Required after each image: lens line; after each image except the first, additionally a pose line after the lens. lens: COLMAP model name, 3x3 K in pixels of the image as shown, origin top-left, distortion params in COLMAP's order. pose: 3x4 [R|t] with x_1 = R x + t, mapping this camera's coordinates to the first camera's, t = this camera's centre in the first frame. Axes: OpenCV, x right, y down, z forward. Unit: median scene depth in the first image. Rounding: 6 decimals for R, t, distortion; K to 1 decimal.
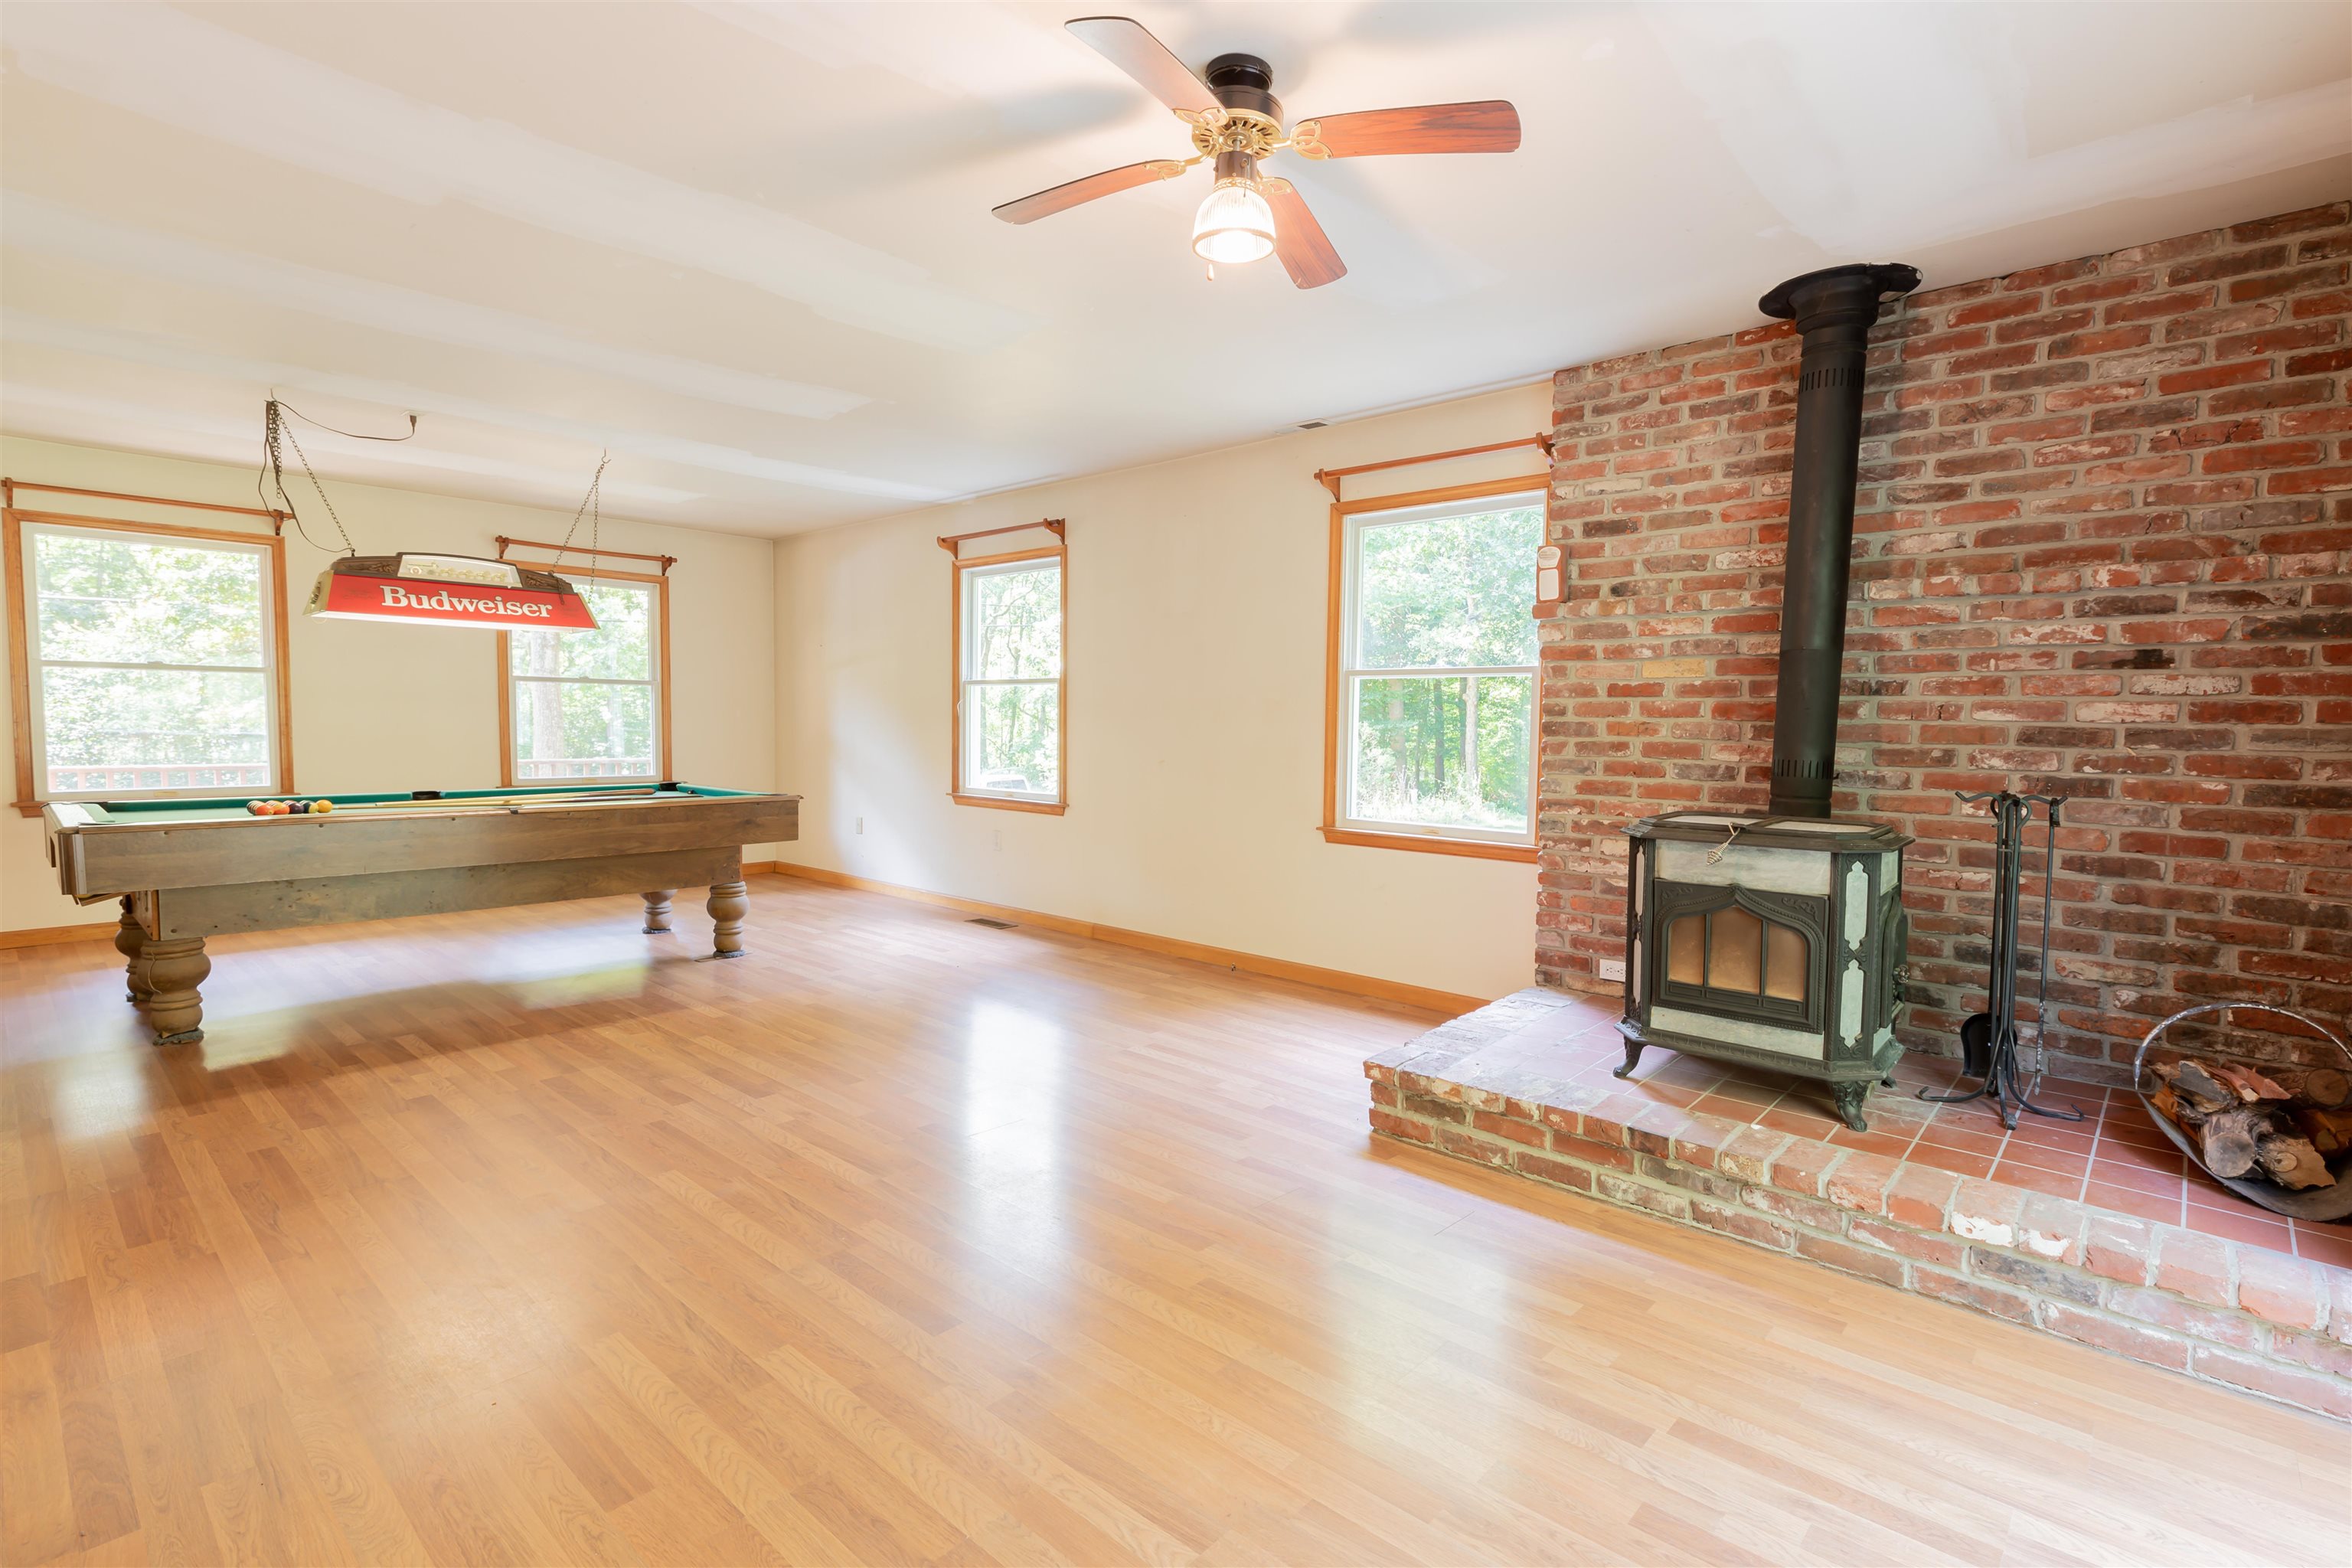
lens RADIAL K [[1107.5, 0, 1193.6], [0, 1107.5, 780.6], [0, 0, 1]] dist [0.001074, 0.000051]
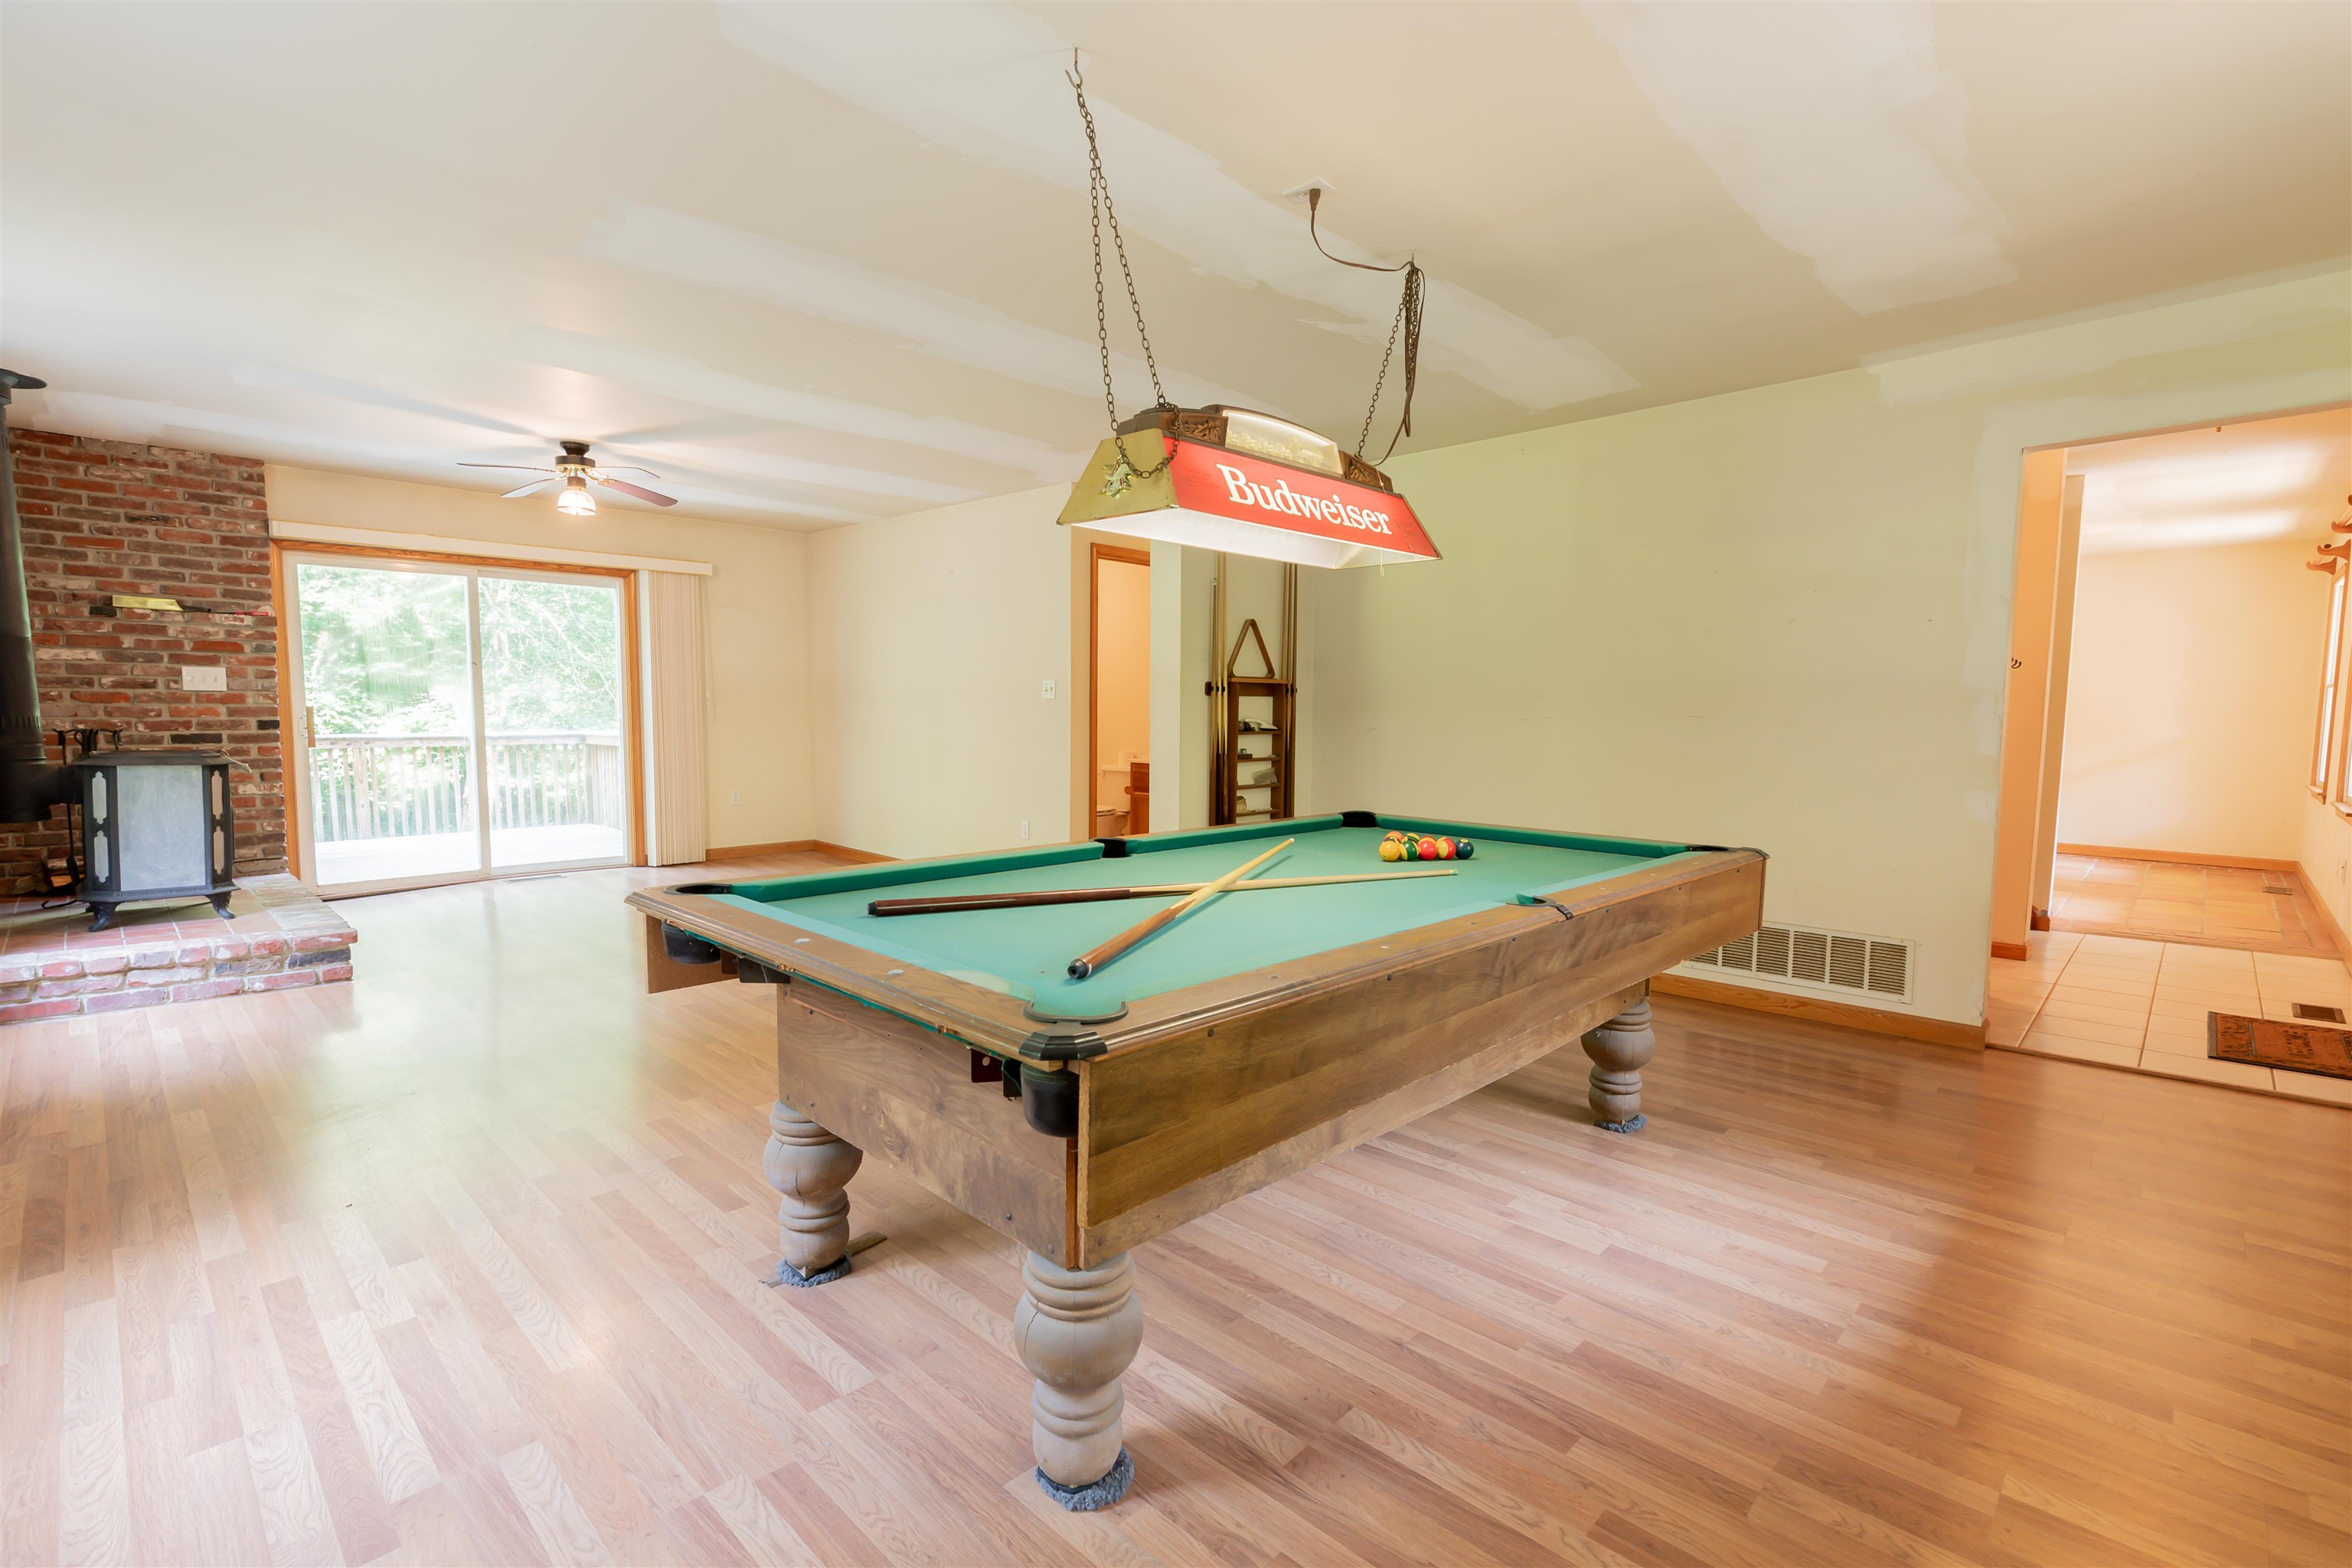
lens RADIAL K [[1063.1, 0, 1176.2], [0, 1063.1, 788.0], [0, 0, 1]] dist [0.008924, -0.000062]
pose [[-0.999306, -0.022987, 0.029326, -0.816028], [-0.018905, 0.990989, 0.132602, -0.117504], [-0.032110, 0.131956, -0.990735, 1.995483]]
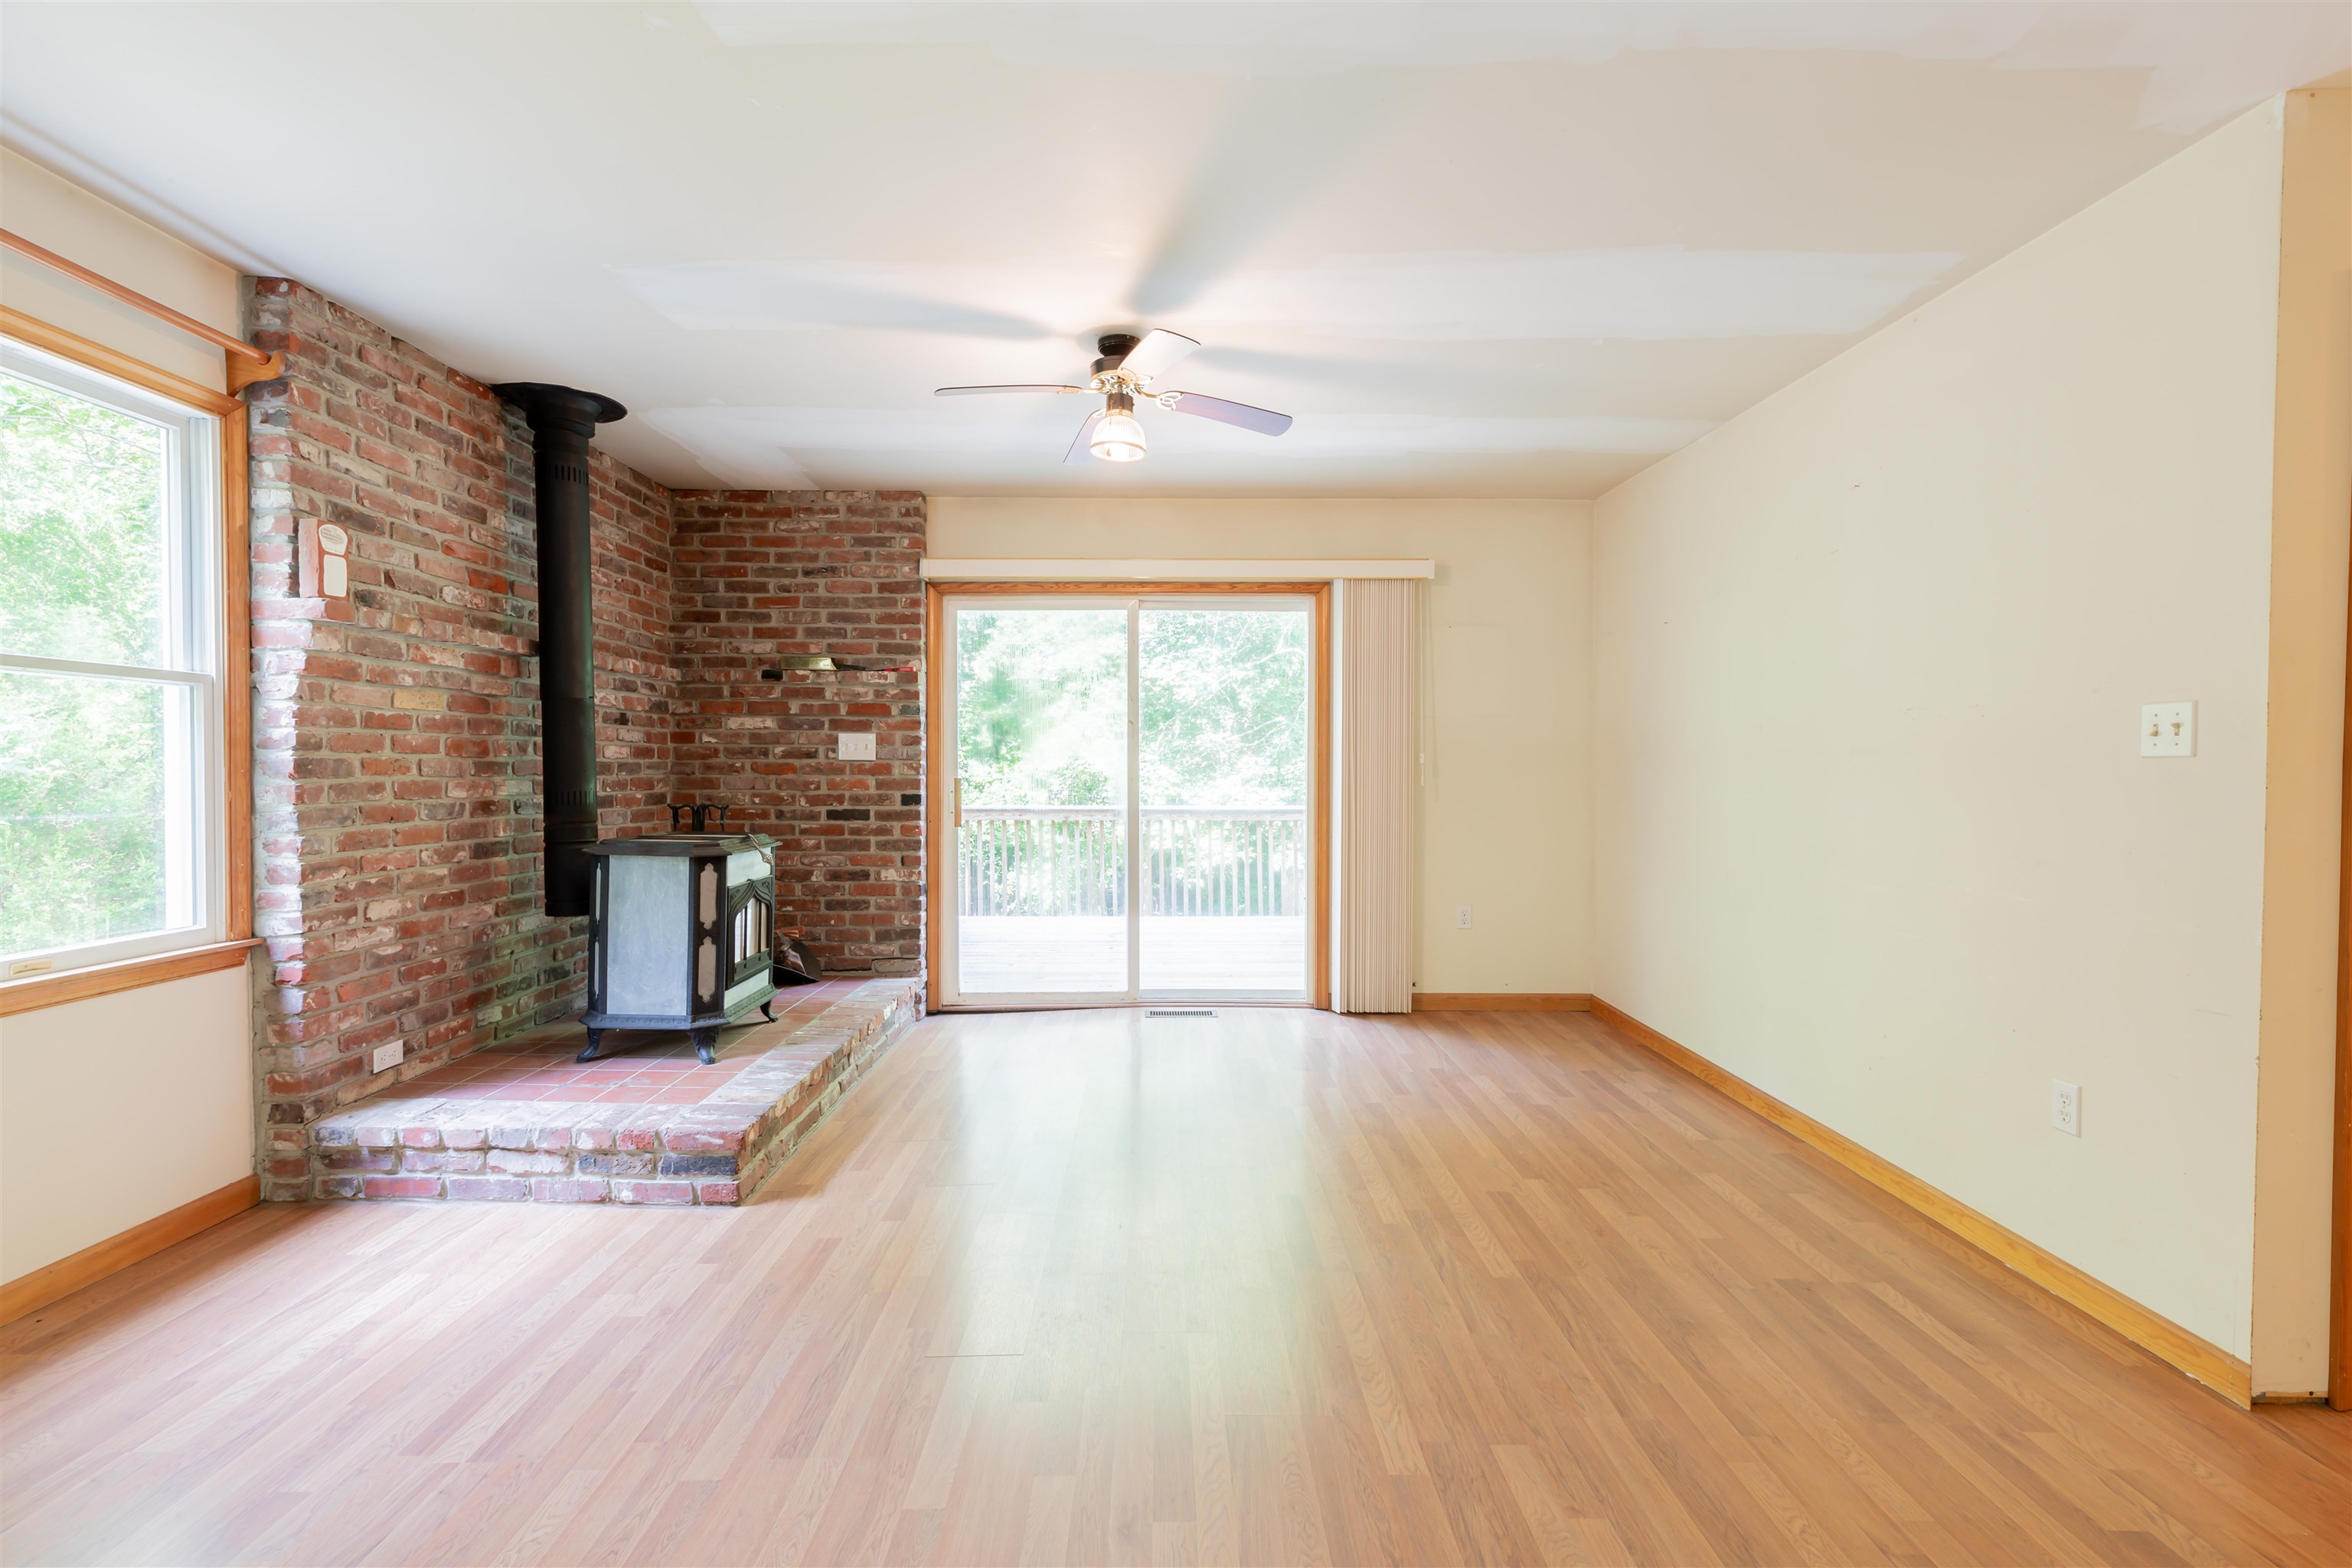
lens RADIAL K [[1060.5, 0, 1172.6], [0, 1060.5, 785.0], [0, 0, 1]] dist [0.006203, -0.000096]
pose [[-0.679714, -0.026447, 0.733000, -0.625028], [0.028531, 0.997640, 0.062452, -0.067835], [-0.732922, 0.063362, -0.677356, 1.132140]]
